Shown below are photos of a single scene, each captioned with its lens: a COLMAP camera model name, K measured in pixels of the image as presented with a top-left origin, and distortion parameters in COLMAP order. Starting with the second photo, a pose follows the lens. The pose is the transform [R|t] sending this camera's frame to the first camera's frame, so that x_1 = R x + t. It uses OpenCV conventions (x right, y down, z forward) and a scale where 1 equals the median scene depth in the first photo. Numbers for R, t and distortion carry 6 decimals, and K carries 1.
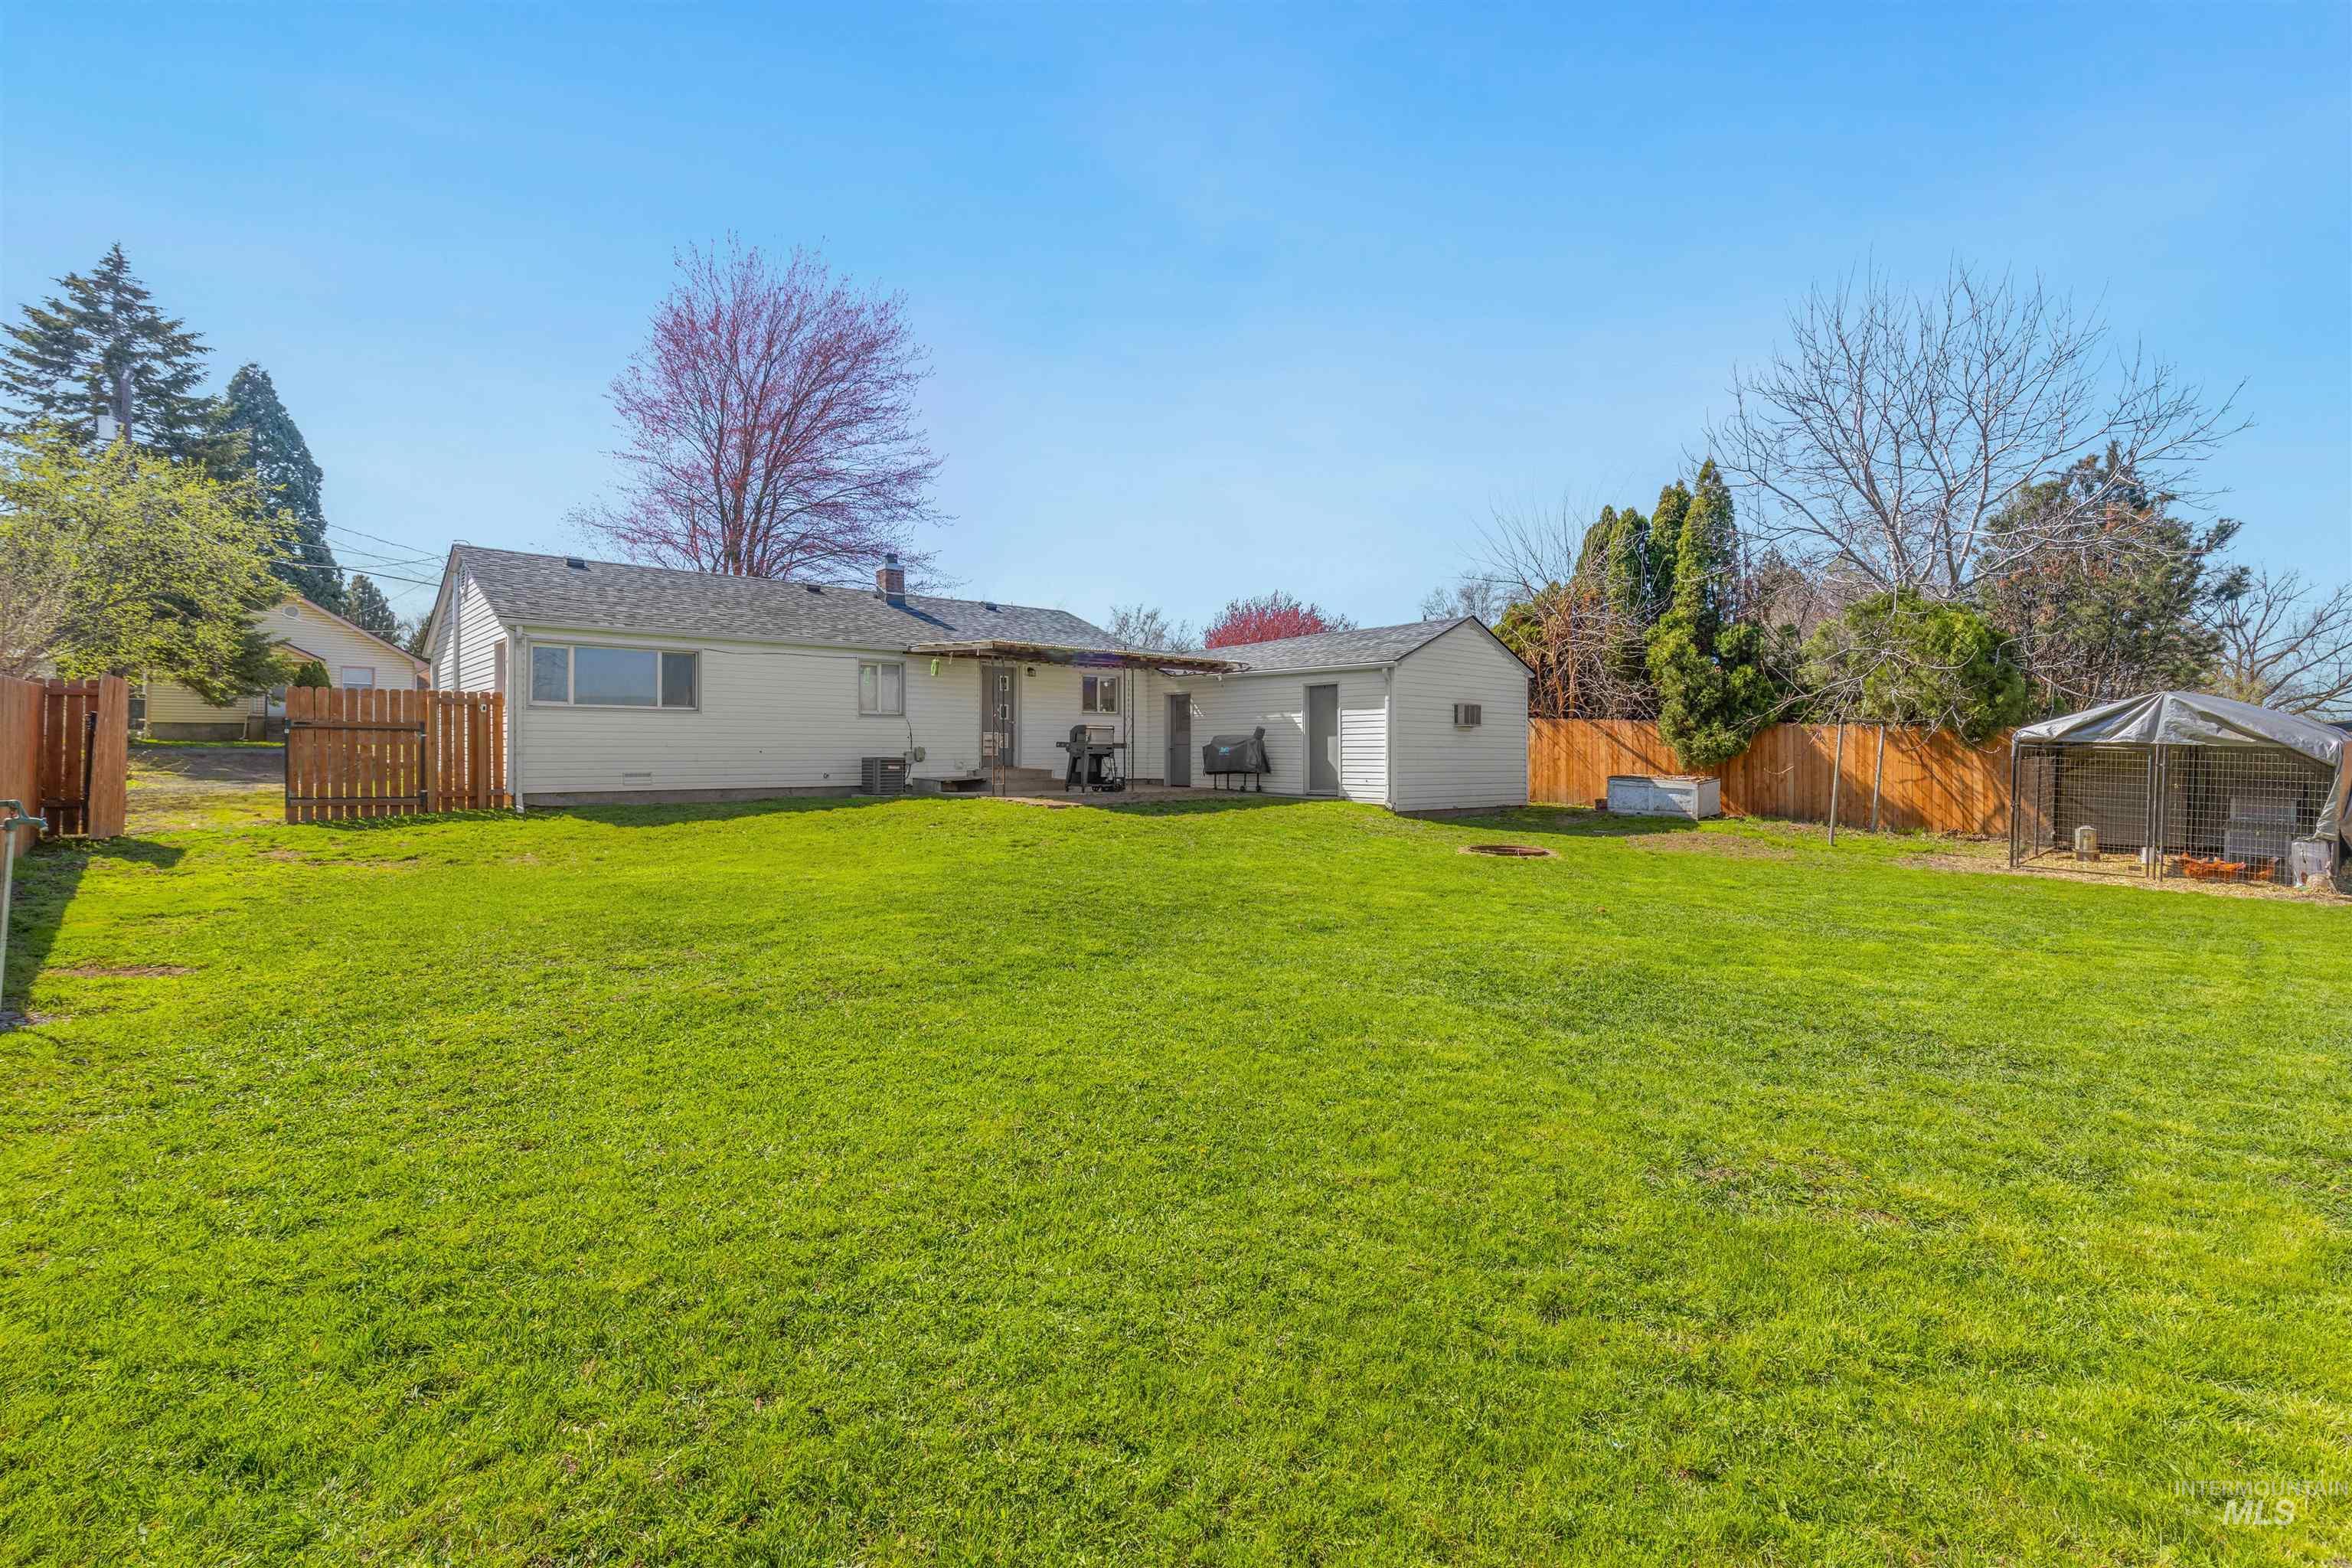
lens RADIAL K [[1070.3, 0, 1174.3], [0, 1070.3, 747.0], [0, 0, 1]] dist [-0.000689, -0.000716]
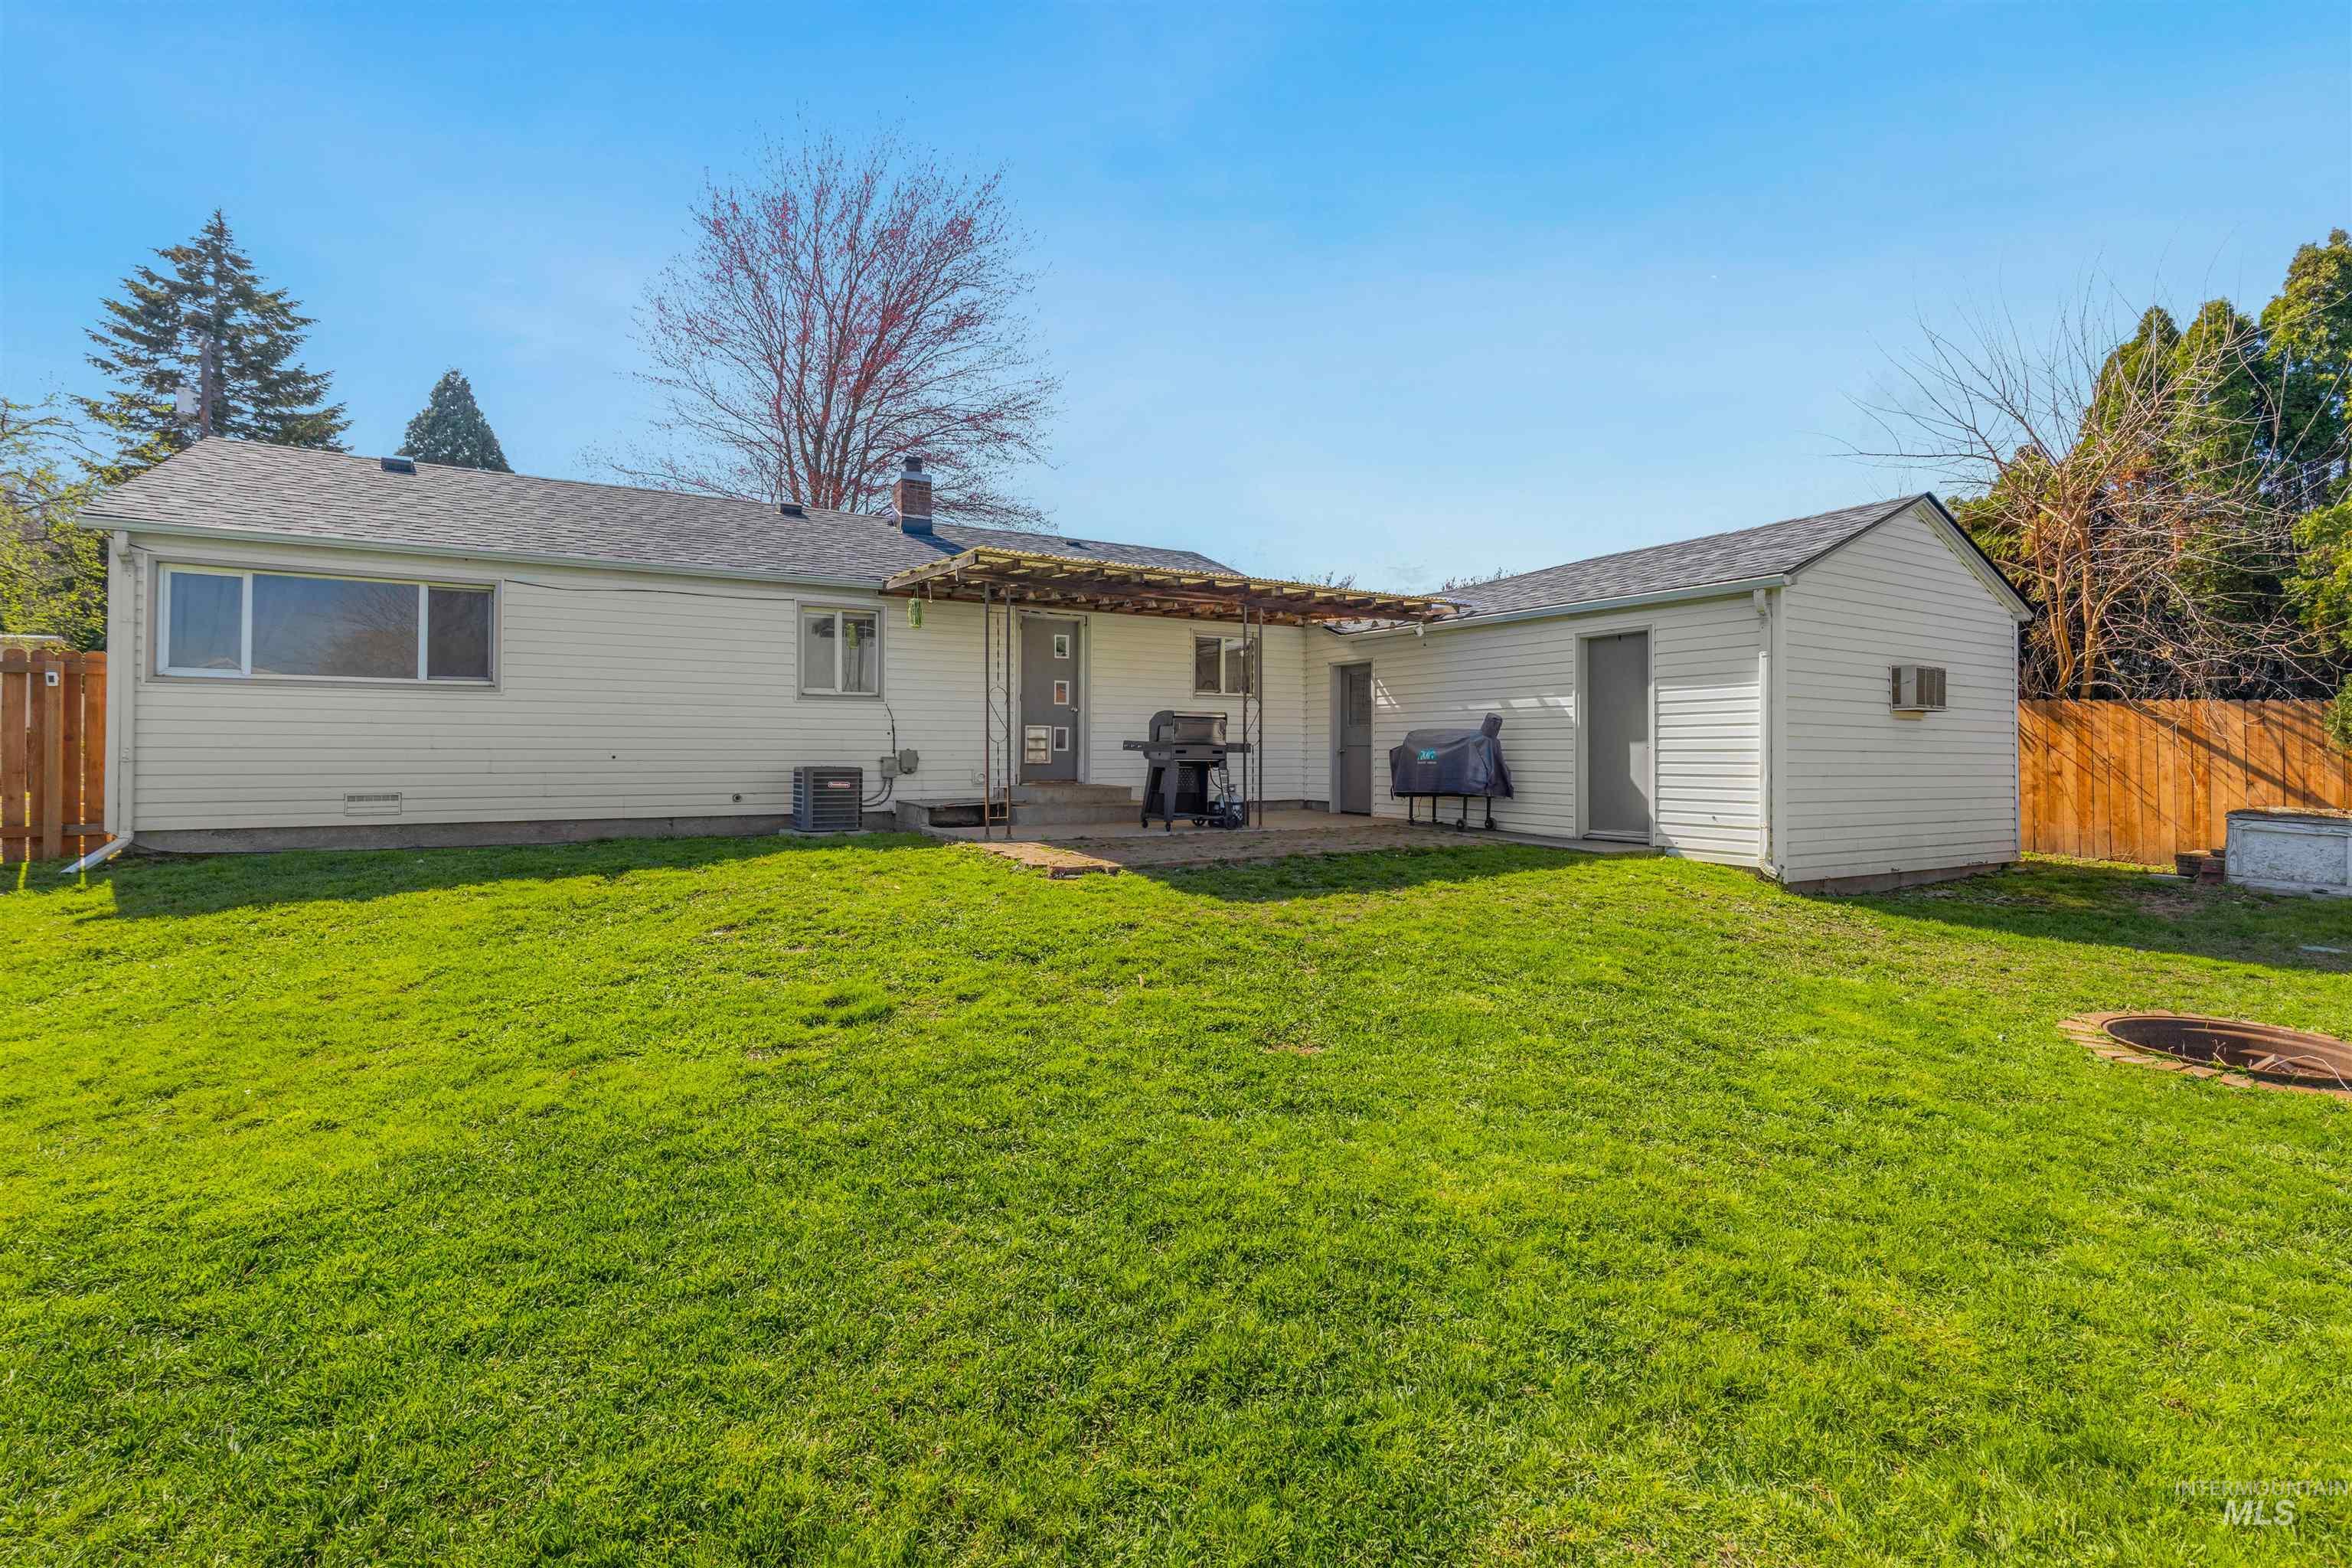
lens RADIAL K [[1070.3, 0, 1174.3], [0, 1070.3, 747.0], [0, 0, 1]] dist [-0.000689, -0.000716]
pose [[0.980628, 0.001422, -0.195872, 0.026355], [-0.002001, 0.999994, -0.002759, 0.000100], [0.195867, 0.003098, 0.980626, 0.416002]]
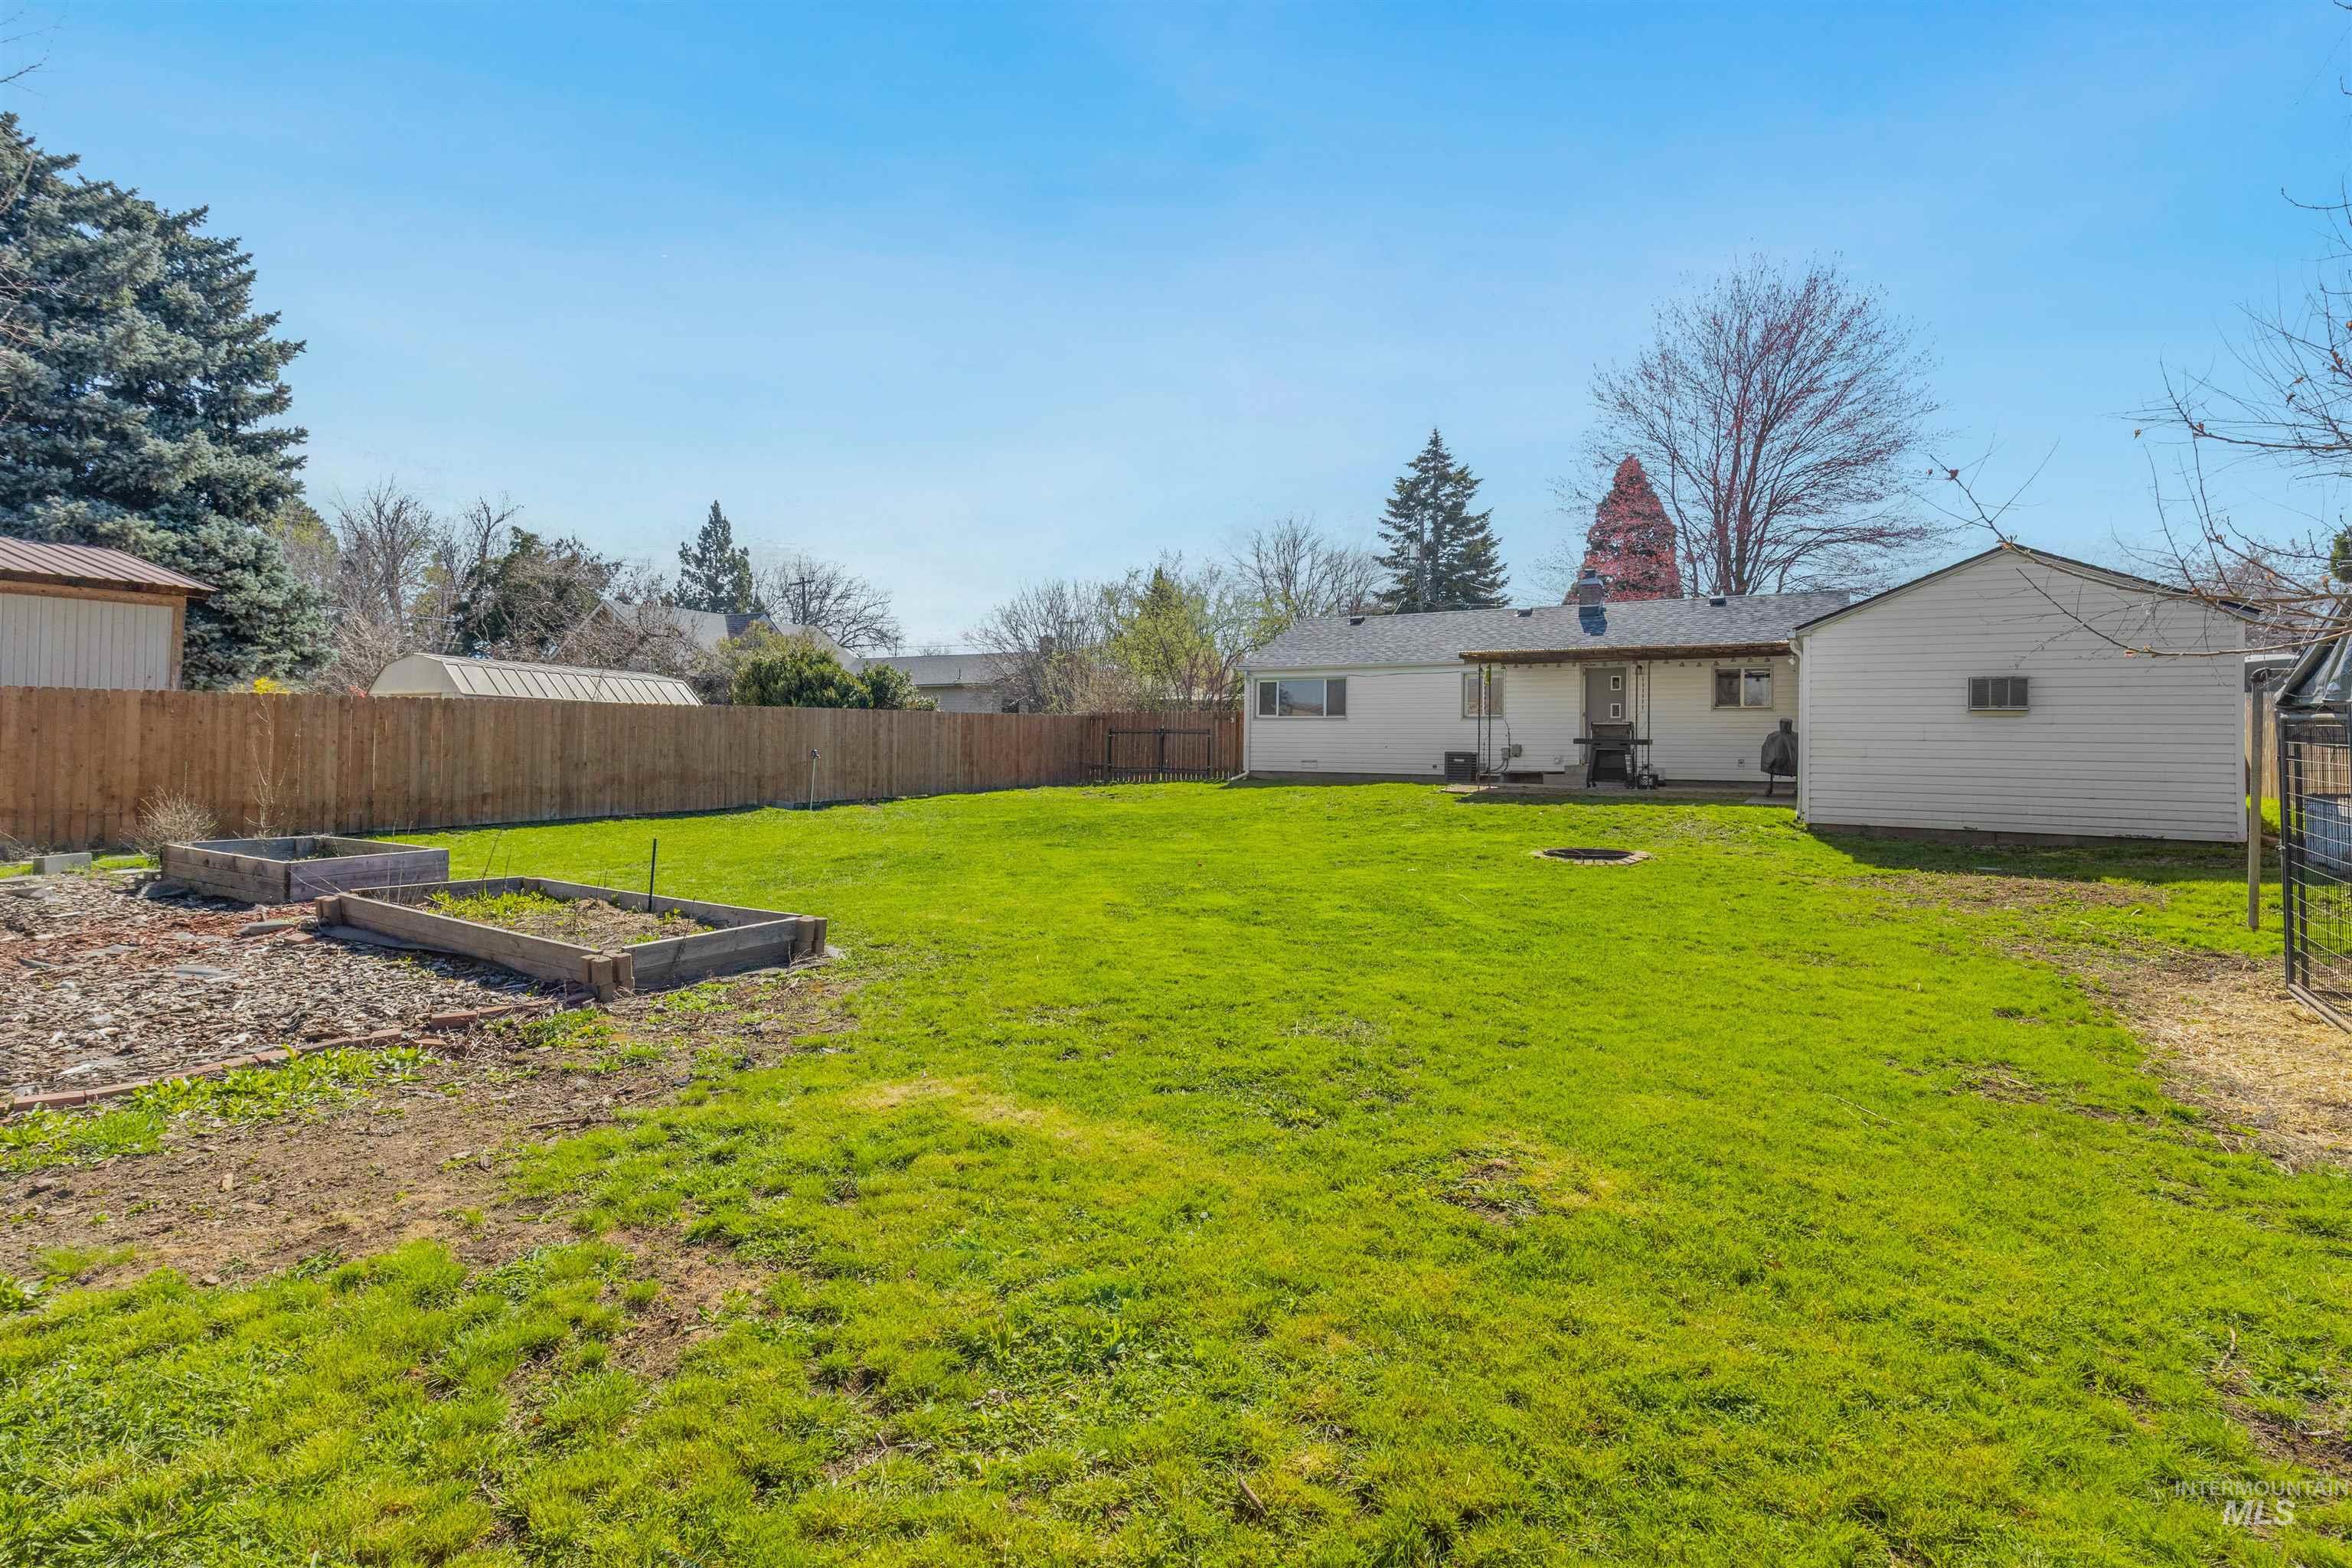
lens RADIAL K [[1070.3, 0, 1174.3], [0, 1070.3, 747.0], [0, 0, 1]] dist [-0.000689, -0.000716]
pose [[0.287521, 0.001503, -0.957773, 0.709716], [-0.005336, 0.999986, -0.000032, 0.004835], [0.957759, 0.005120, 0.287525, 0.292402]]
